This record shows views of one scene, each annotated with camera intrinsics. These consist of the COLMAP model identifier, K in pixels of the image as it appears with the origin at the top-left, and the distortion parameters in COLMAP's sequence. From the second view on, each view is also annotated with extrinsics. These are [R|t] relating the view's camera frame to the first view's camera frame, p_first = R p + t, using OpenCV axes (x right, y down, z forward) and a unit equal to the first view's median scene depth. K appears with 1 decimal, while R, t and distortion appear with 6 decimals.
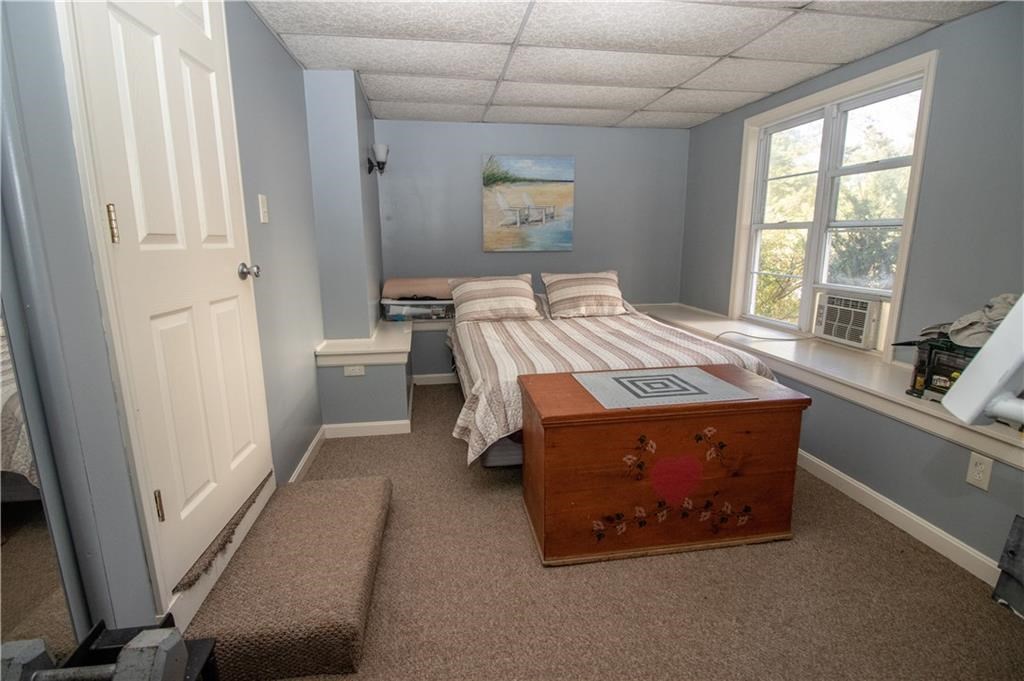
lens RADIAL K [[483.9, 0, 513.9], [0, 483.9, 335.0], [0, 0, 1]] dist [-0.004751, -0.011437]
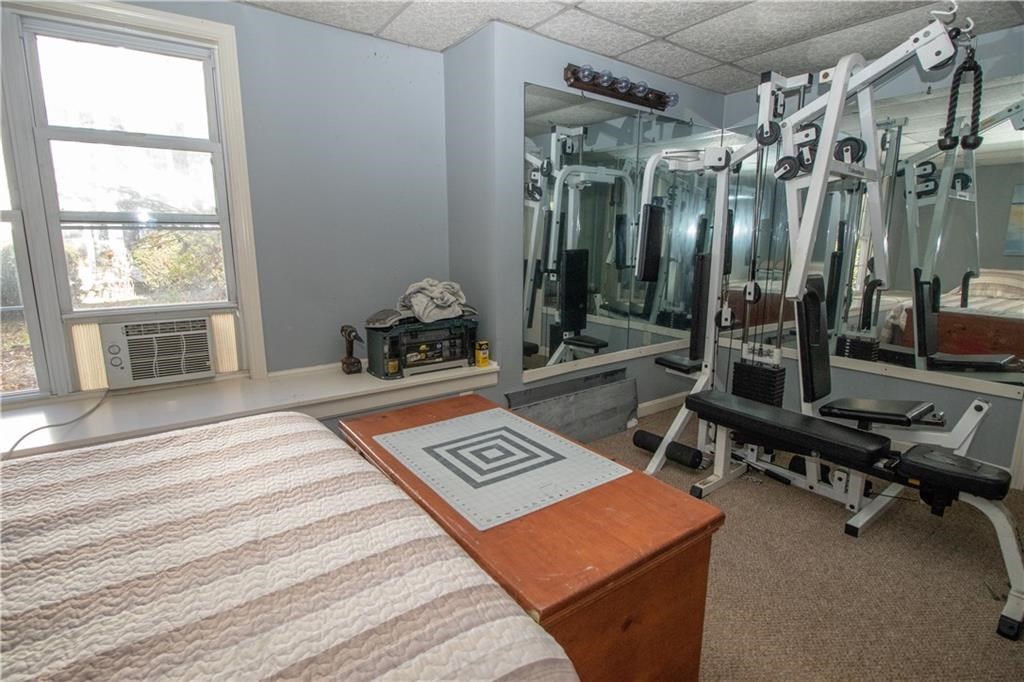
lens RADIAL K [[483.9, 0, 518.3], [0, 483.9, 350.7], [0, 0, 1]] dist [-0.004751, -0.011437]
pose [[-0.453107, -0.189463, 0.871090, -0.263181], [0.174537, 0.939388, 0.295105, -0.208979], [-0.874203, 0.285752, -0.392575, 1.112348]]
